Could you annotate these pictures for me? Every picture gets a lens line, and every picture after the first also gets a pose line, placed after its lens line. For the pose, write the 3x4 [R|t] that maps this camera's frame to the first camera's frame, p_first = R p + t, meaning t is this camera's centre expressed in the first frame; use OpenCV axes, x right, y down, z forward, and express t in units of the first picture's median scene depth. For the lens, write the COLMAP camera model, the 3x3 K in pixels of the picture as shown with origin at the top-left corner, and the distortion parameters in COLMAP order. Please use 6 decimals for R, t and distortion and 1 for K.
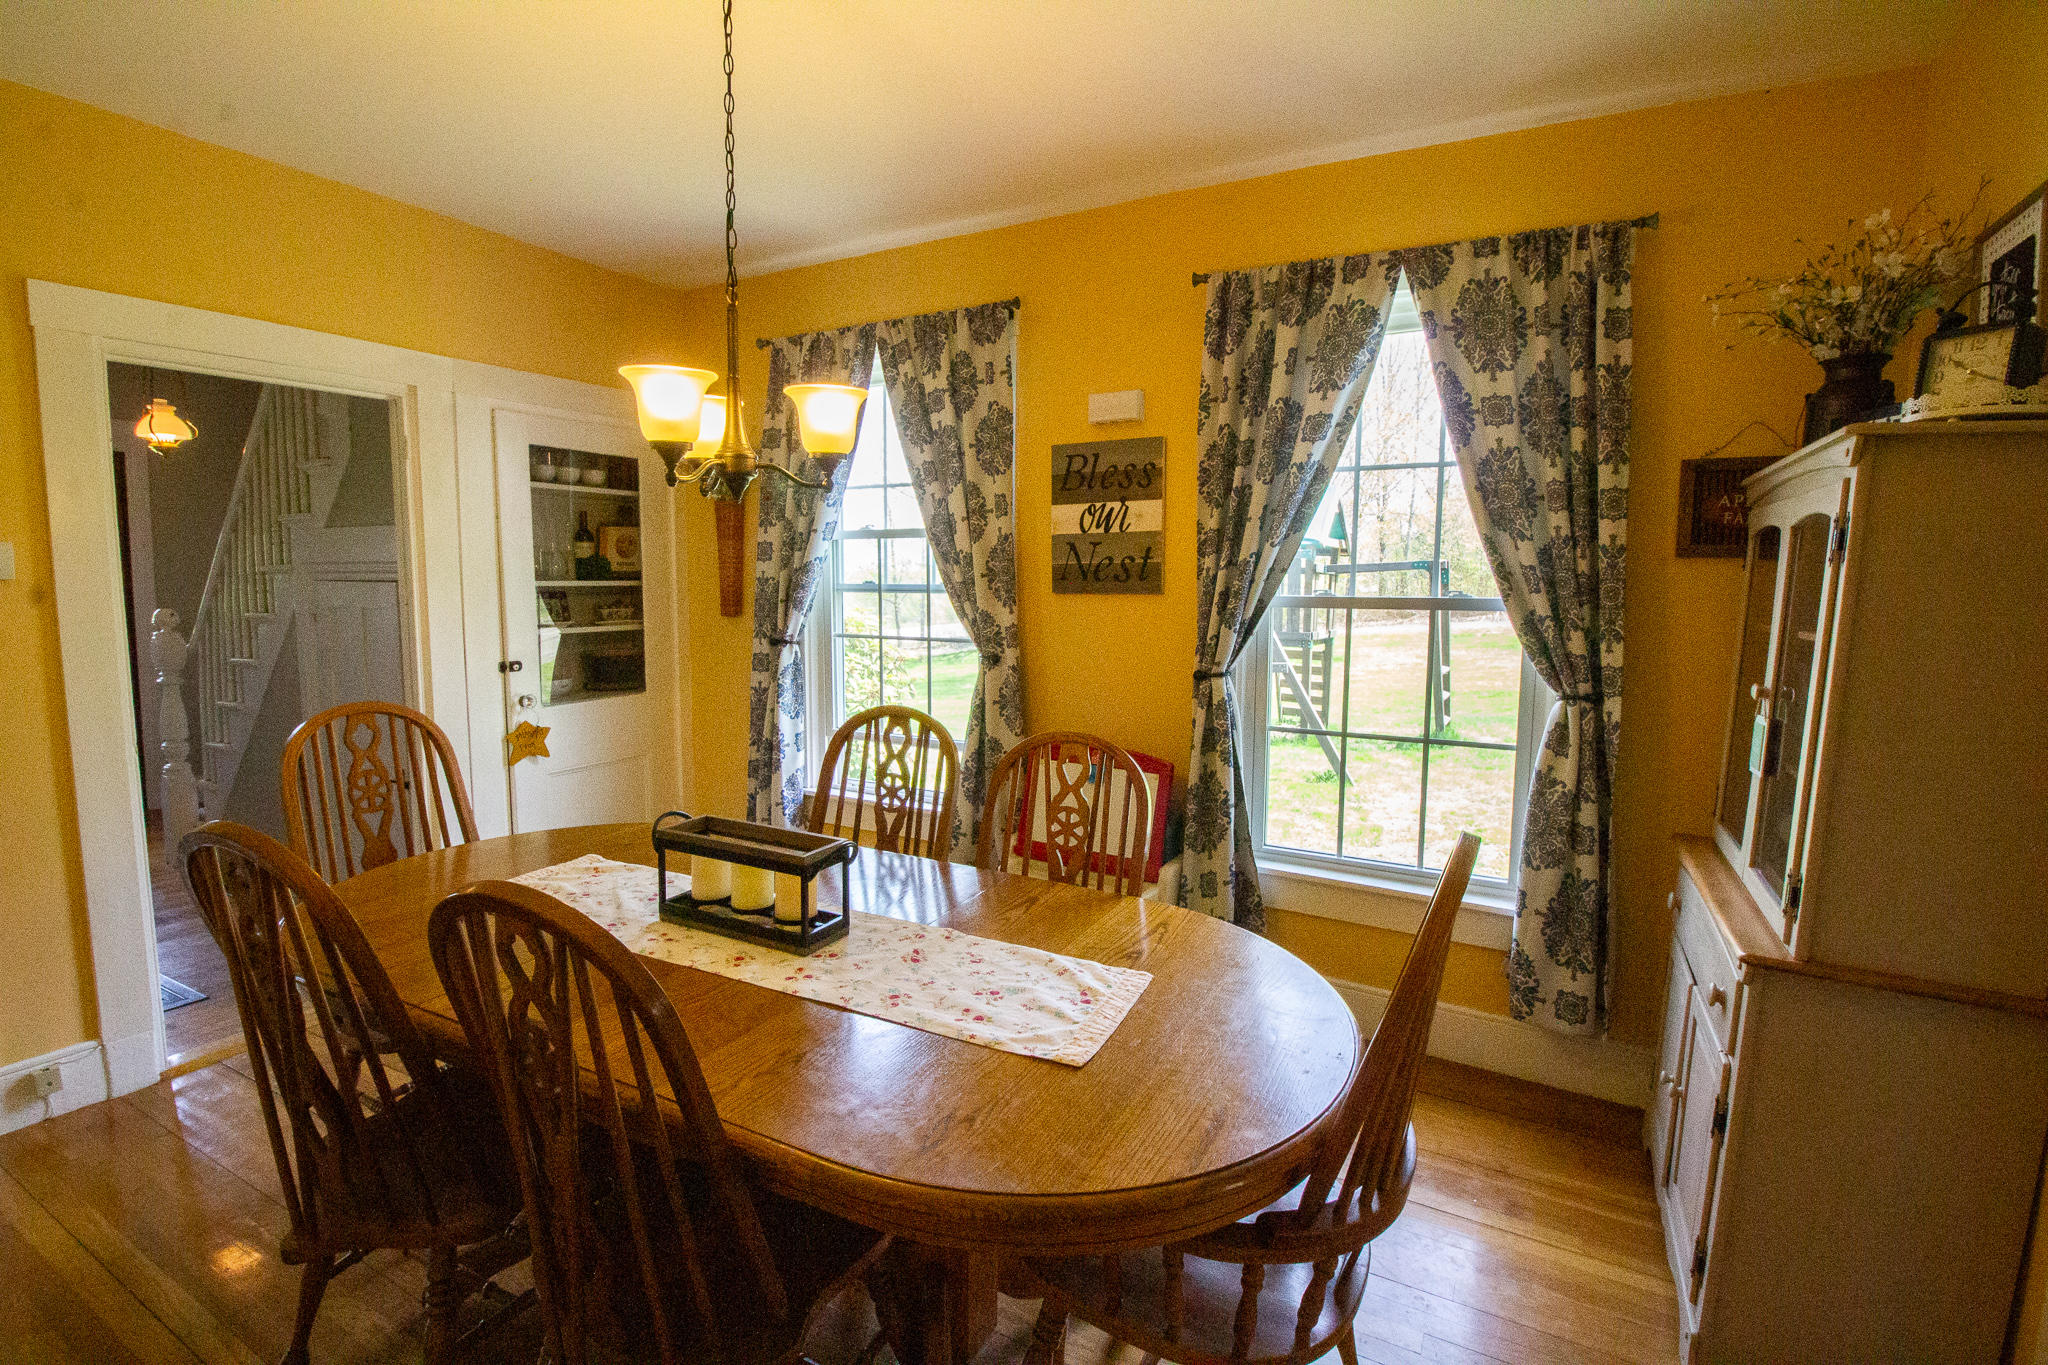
lens RADIAL K [[941.0, 0, 1018.9], [0, 941.0, 665.8], [0, 0, 1]] dist [0.008935, -0.016931]
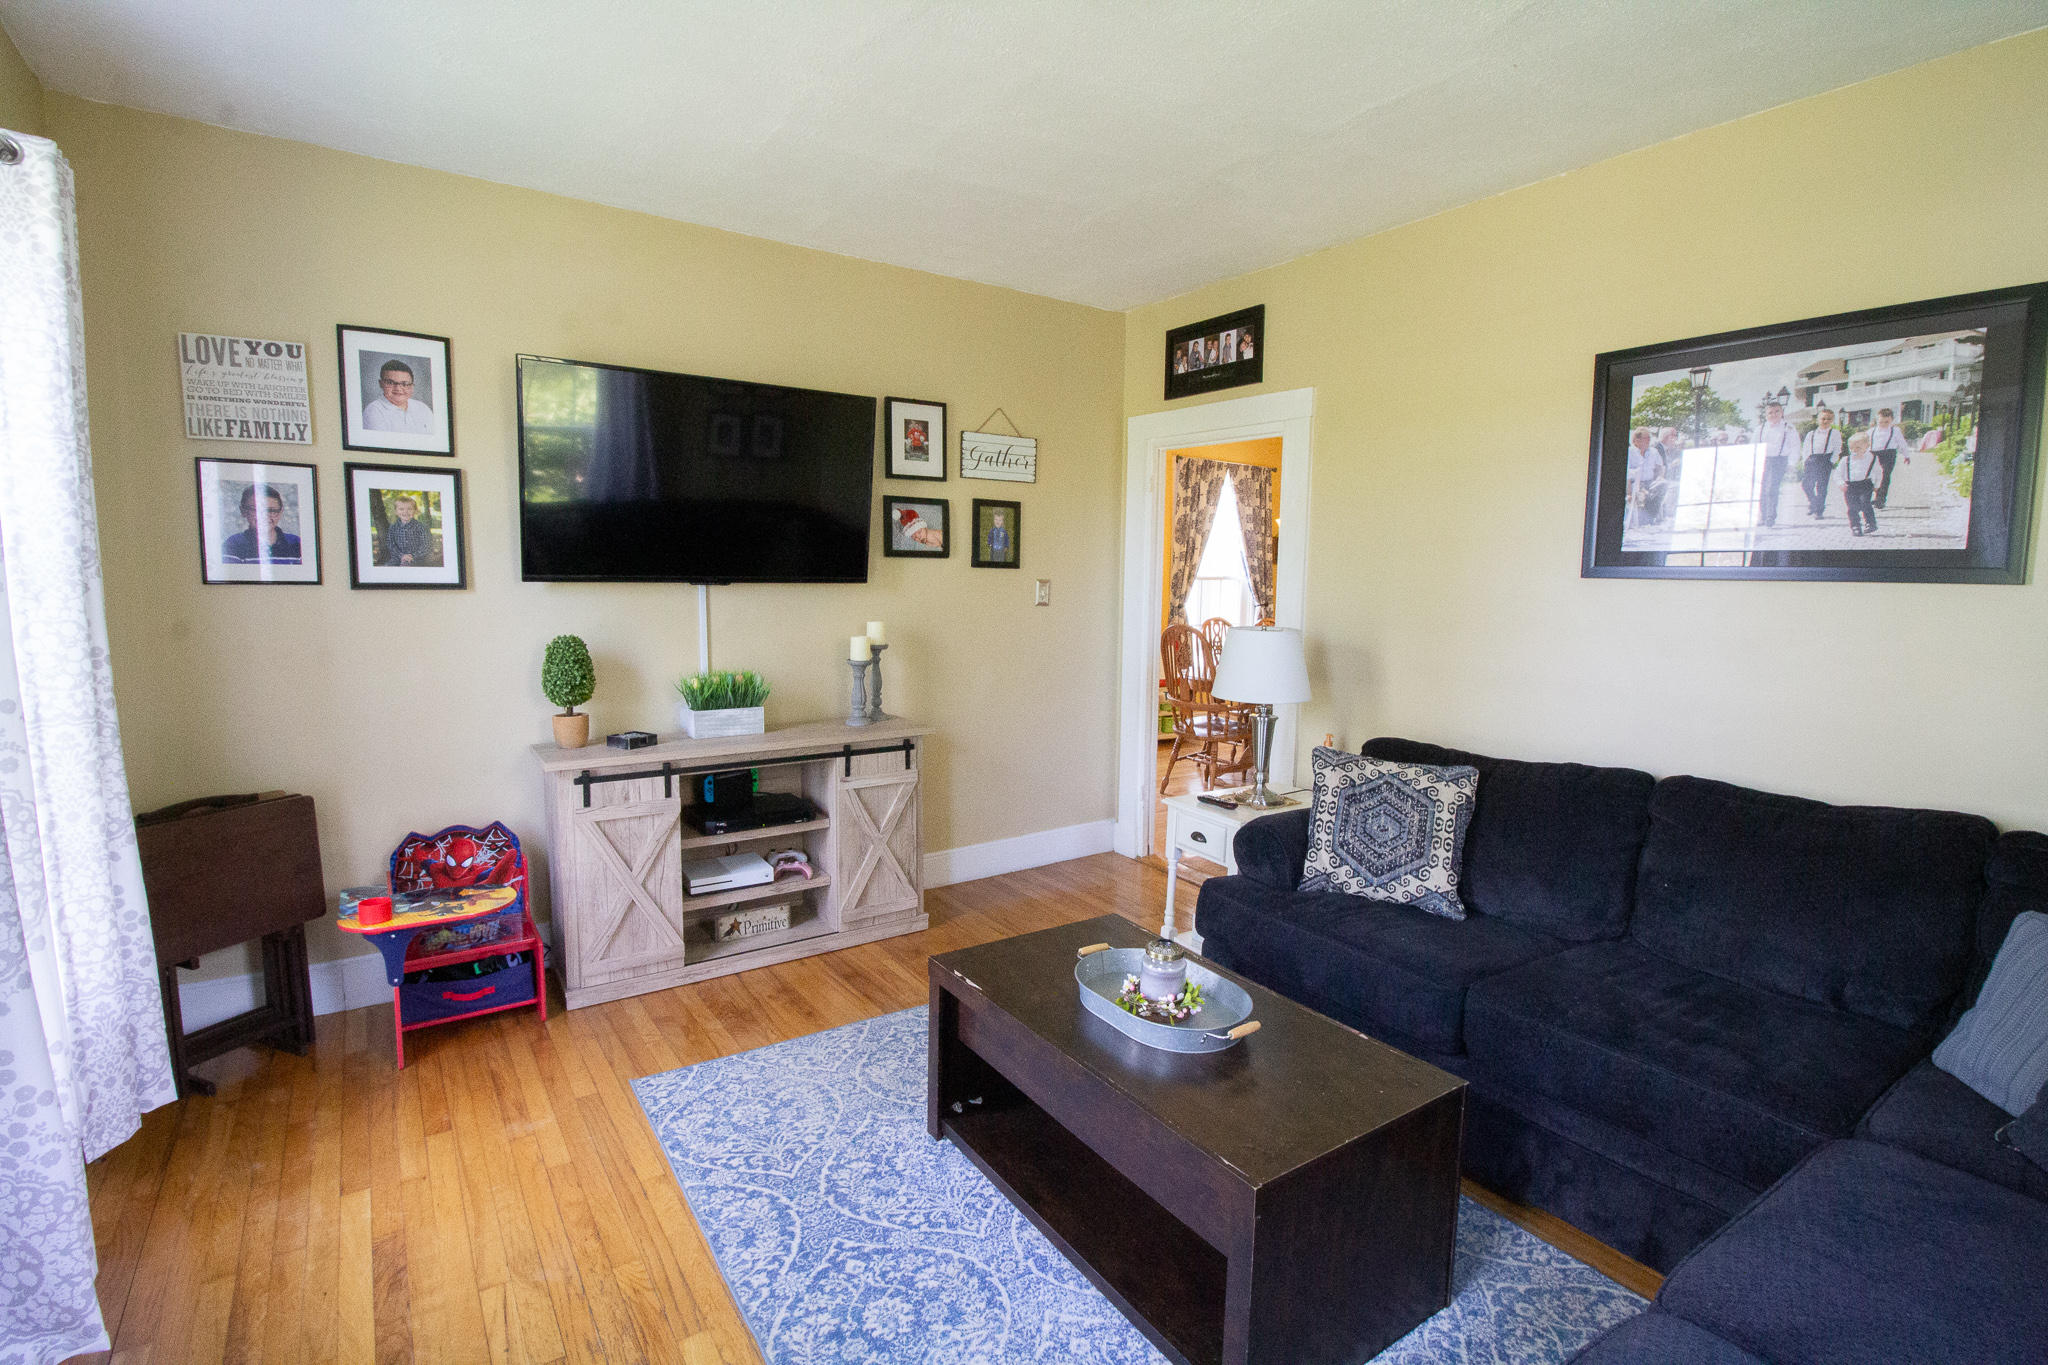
lens RADIAL K [[941.0, 0, 1018.9], [0, 941.0, 665.8], [0, 0, 1]] dist [0.008935, -0.016931]
pose [[0.431771, -0.100353, 0.896383, -2.631725], [0.091749, 0.993523, 0.067034, -0.053314], [-0.897305, 0.053299, 0.438182, 0.298879]]
